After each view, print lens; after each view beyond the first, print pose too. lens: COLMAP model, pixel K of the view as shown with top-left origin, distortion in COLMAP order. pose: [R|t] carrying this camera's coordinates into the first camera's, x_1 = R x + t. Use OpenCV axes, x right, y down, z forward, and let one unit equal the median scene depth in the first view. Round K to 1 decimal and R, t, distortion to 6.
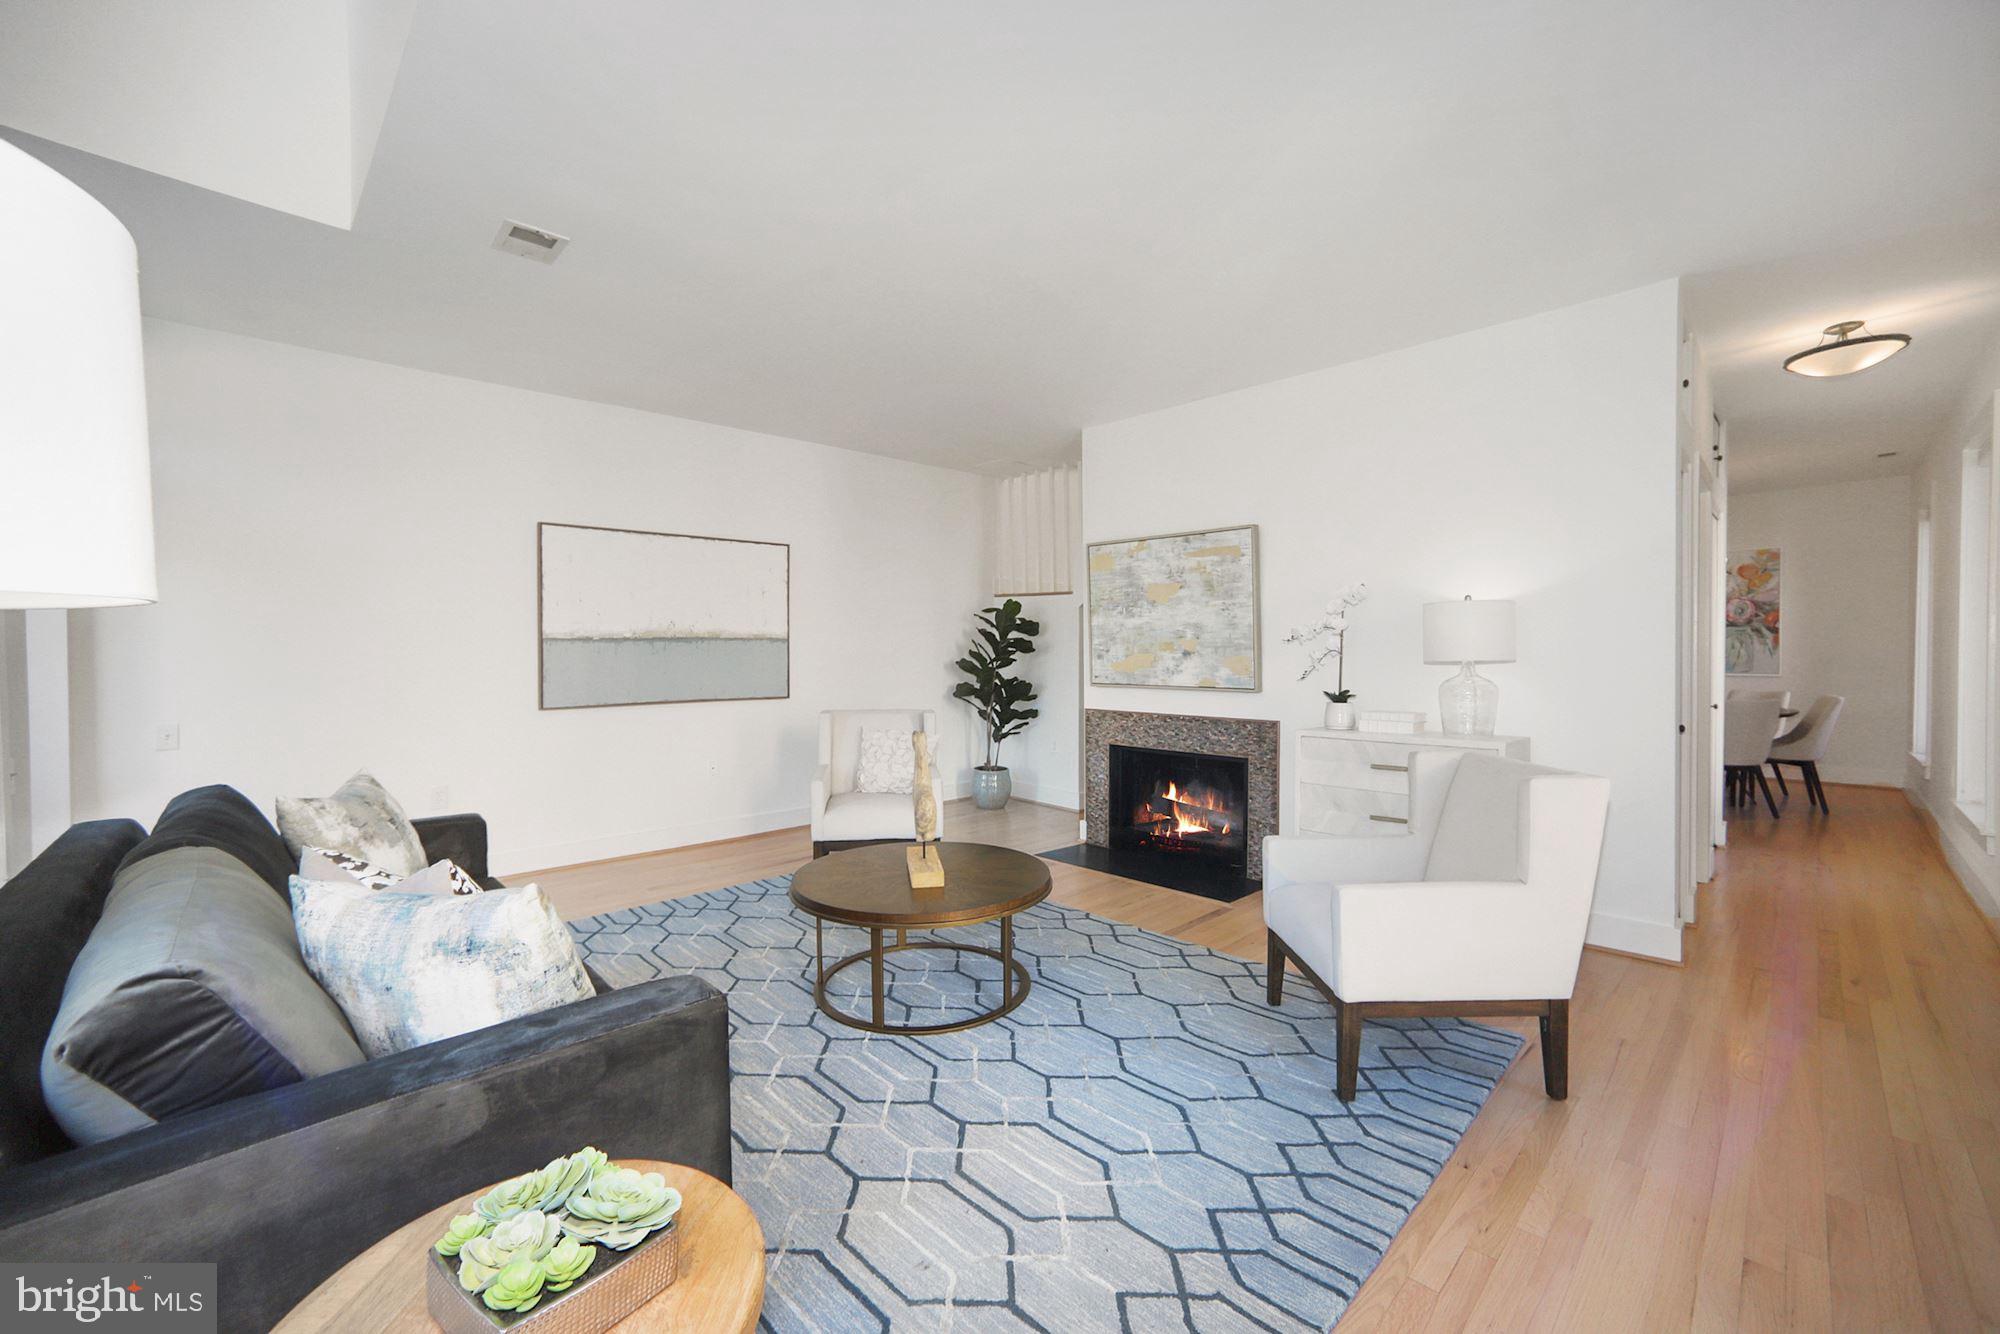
lens RADIAL K [[812.0, 0, 992.8], [0, 812.0, 662.3], [0, 0, 1]] dist [-0.061039, 0.034679]
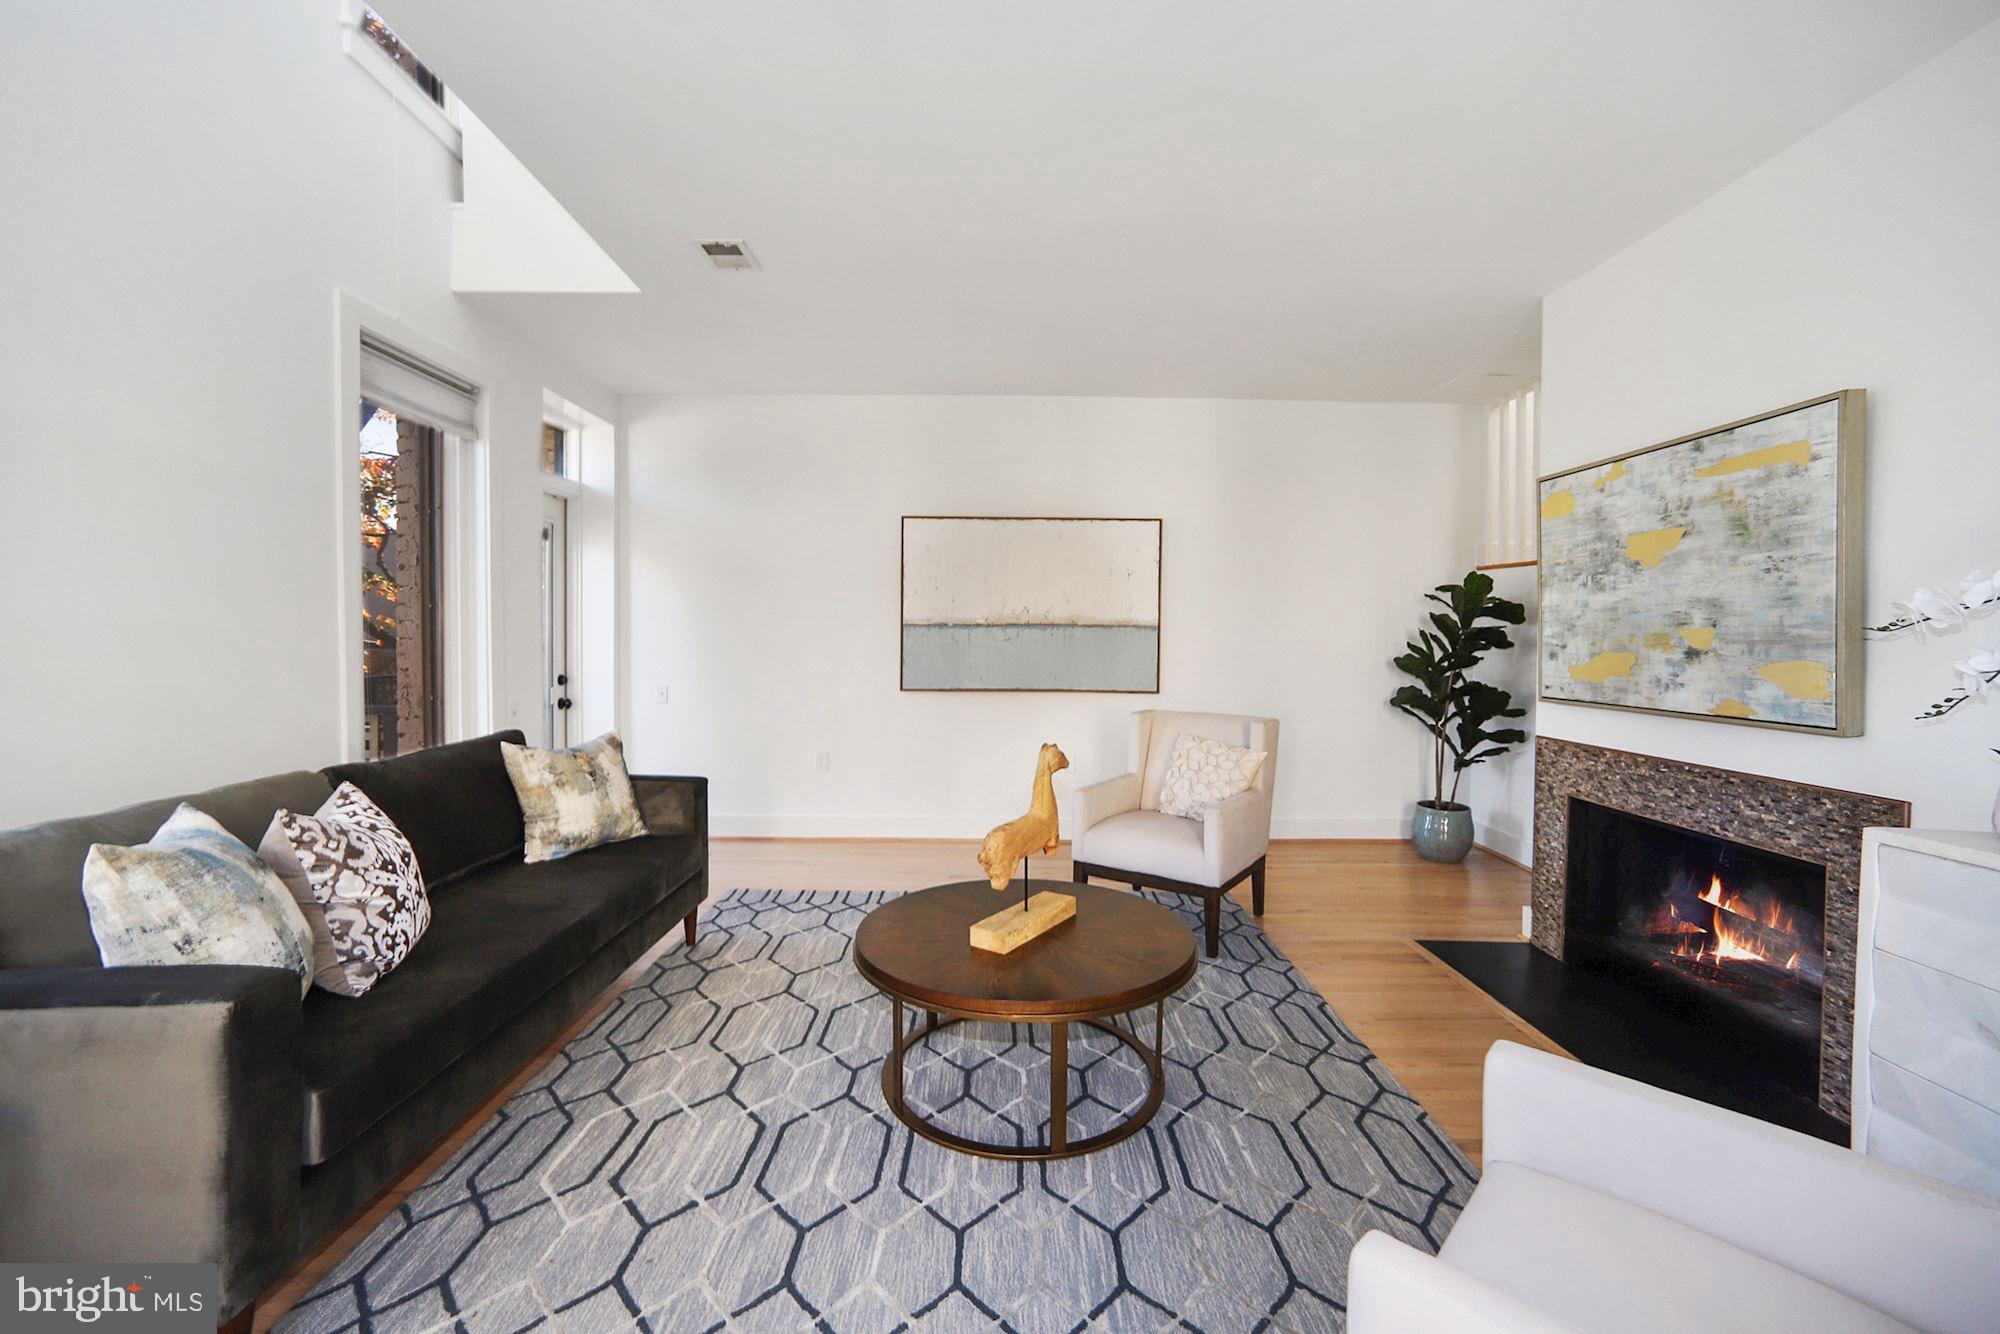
lens RADIAL K [[812.0, 0, 992.8], [0, 812.0, 662.3], [0, 0, 1]] dist [-0.061039, 0.034679]
pose [[0.723284, 0.032335, -0.689793, 0.260471], [-0.024282, 0.999476, 0.021390, -0.004697], [0.690124, 0.001278, 0.723690, 0.272118]]
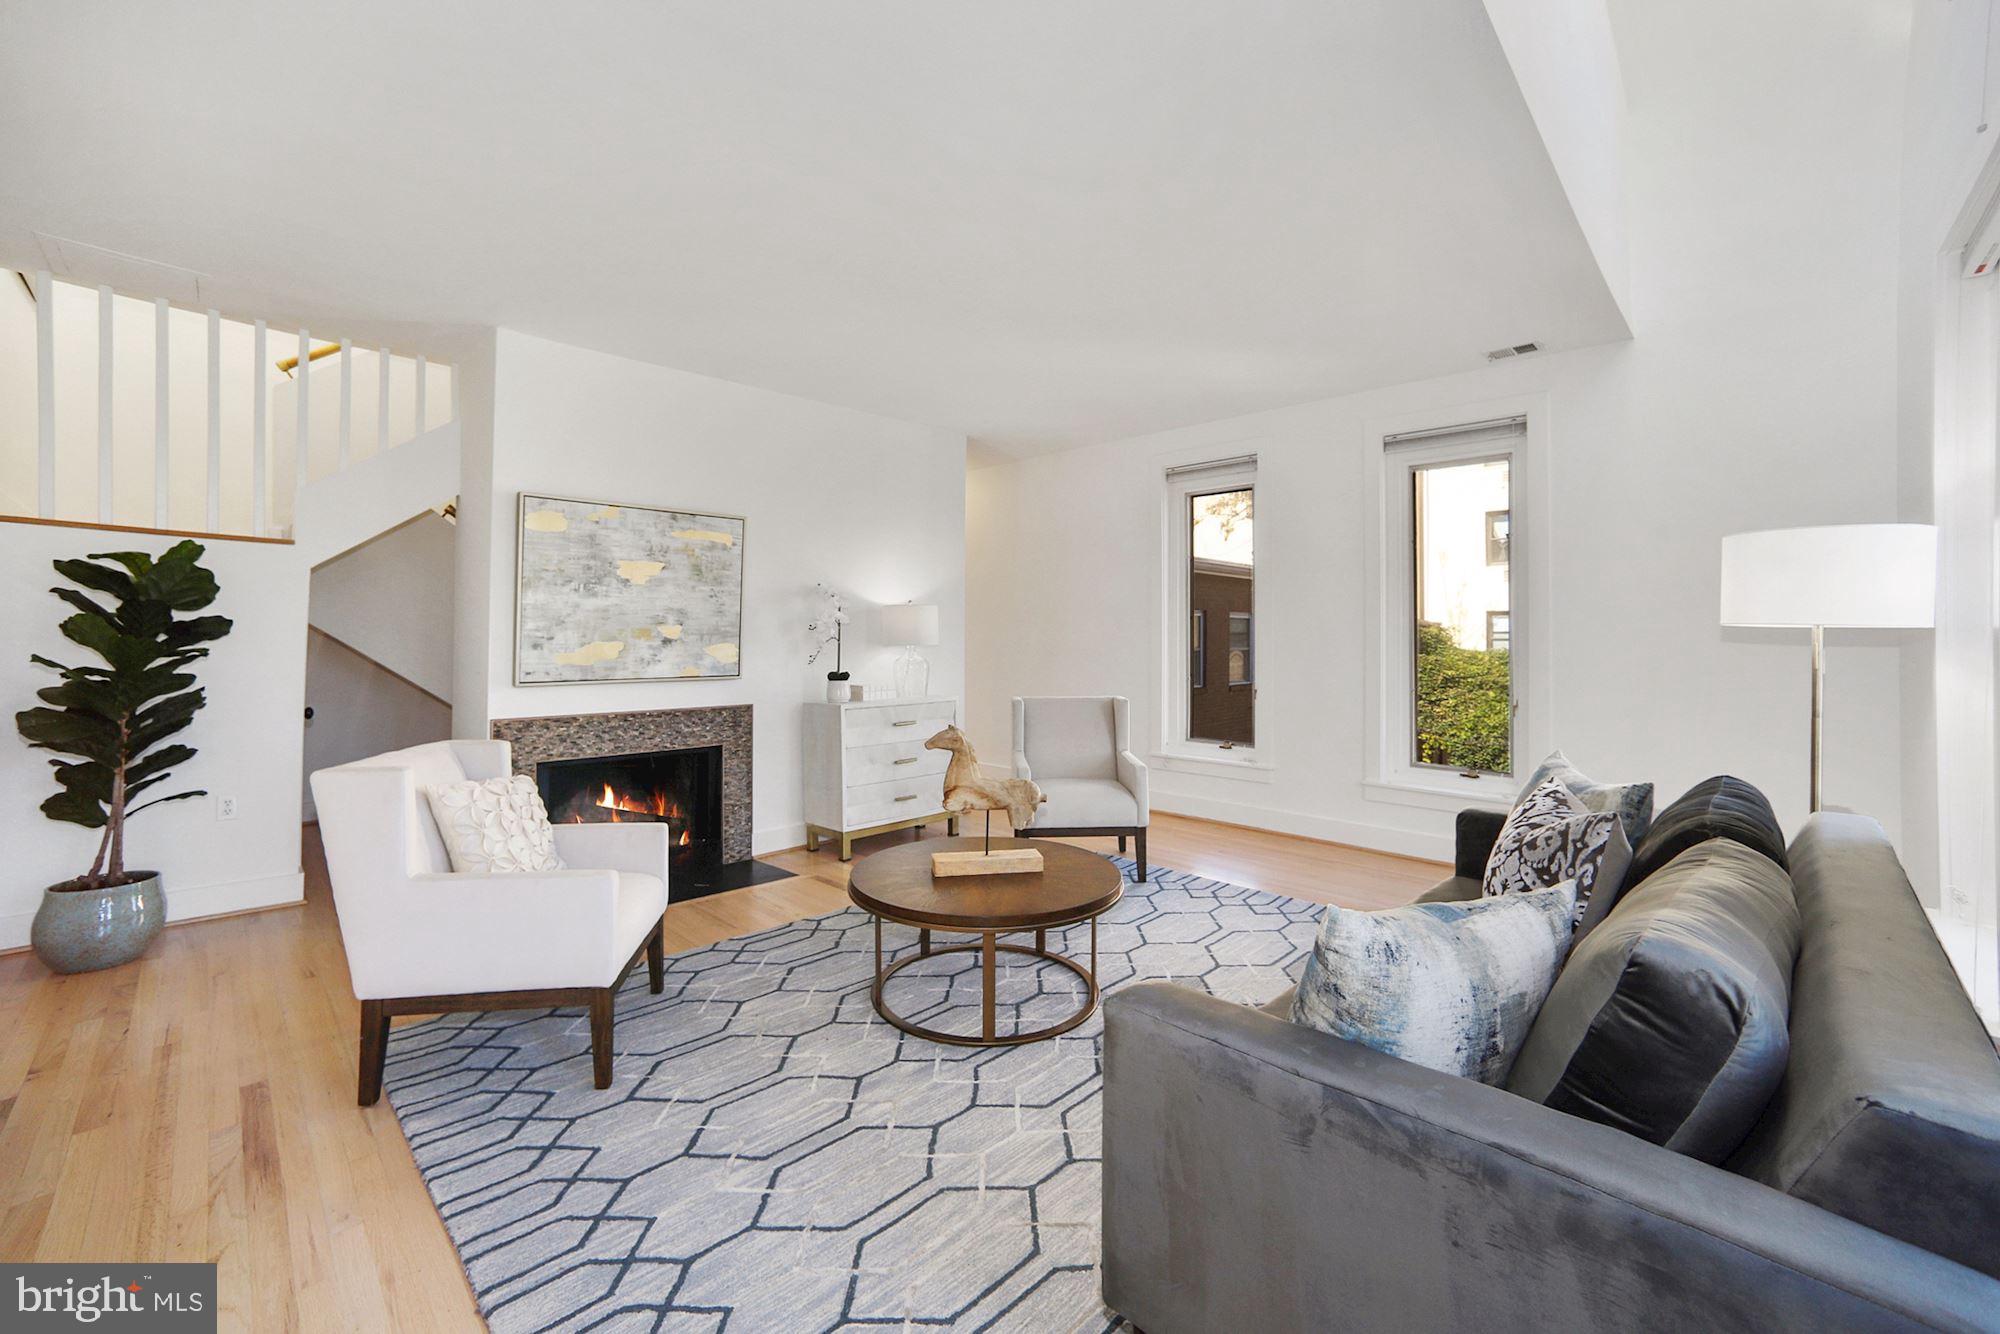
lens RADIAL K [[817.7, 0, 994.5], [0, 817.7, 630.2], [0, 0, 1]] dist [-0.033660, 0.022481]
pose [[-0.032988, 0.011918, 0.999385, -0.668994], [0.015508, 0.999815, -0.011411, -0.007131], [-0.999335, 0.015122, -0.033167, 0.648068]]
